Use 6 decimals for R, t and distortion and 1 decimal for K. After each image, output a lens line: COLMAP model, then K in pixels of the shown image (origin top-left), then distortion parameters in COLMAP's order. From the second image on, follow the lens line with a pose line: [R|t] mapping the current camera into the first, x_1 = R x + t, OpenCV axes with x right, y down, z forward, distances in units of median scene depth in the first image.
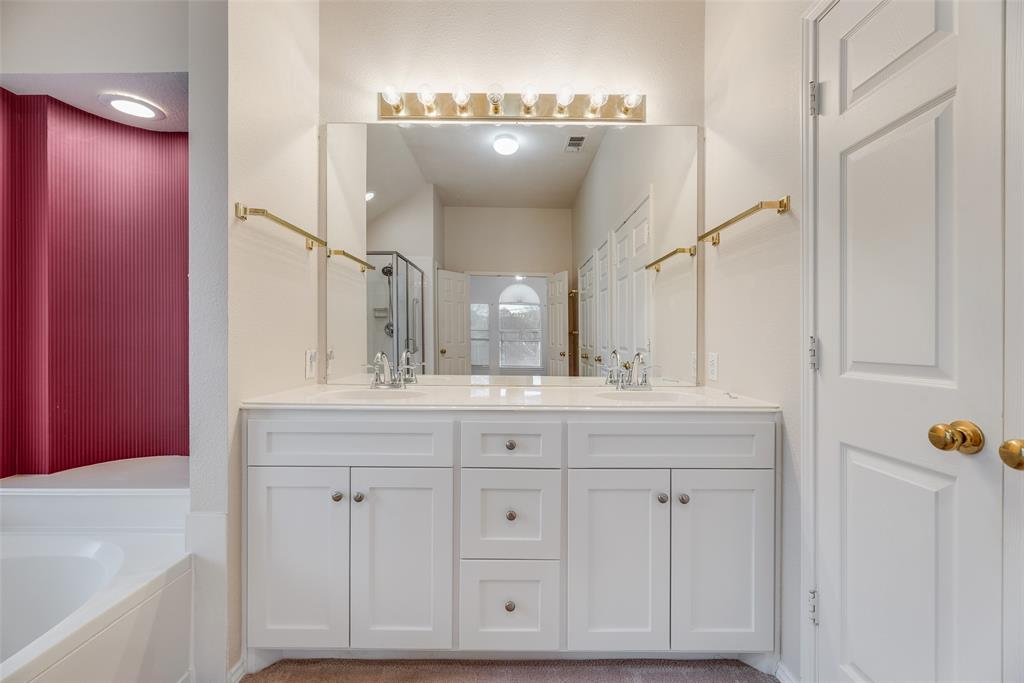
lens RADIAL K [[400.6, 0, 513.6], [0, 400.6, 340.5], [0, 0, 1]] dist [0.003696, -0.000842]
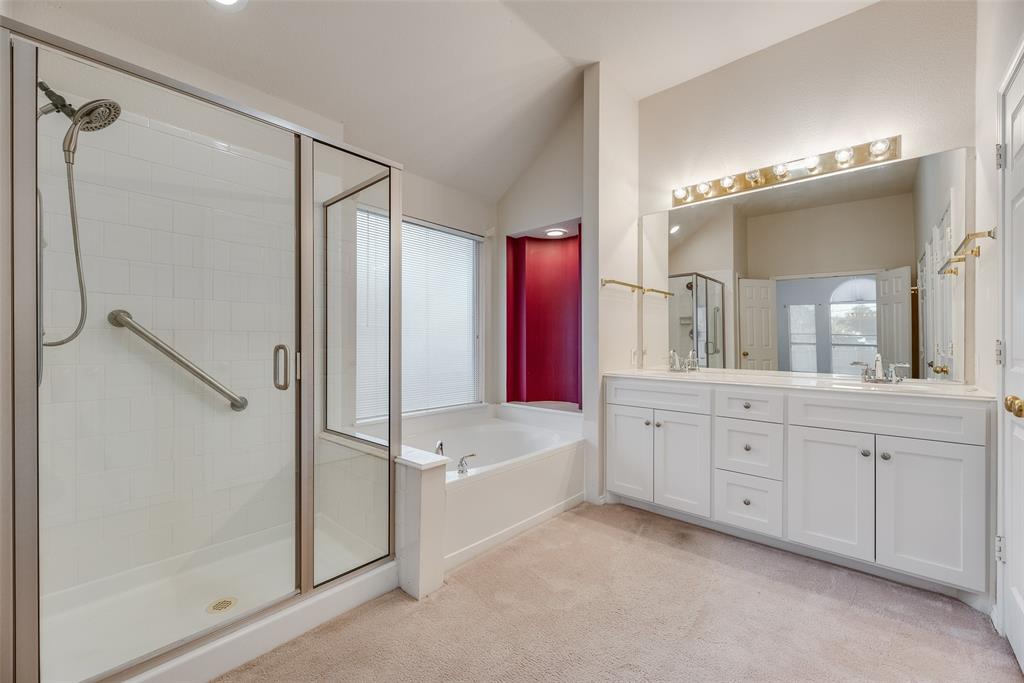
lens RADIAL K [[400.6, 0, 510.9], [0, 400.6, 344.1], [0, 0, 1]] dist [0.003696, -0.000842]
pose [[0.728558, 0.000814, -0.684984, 0.343042], [-0.001364, 0.999999, -0.000262, 0.004550], [0.684983, 0.001125, 0.728558, -0.730203]]
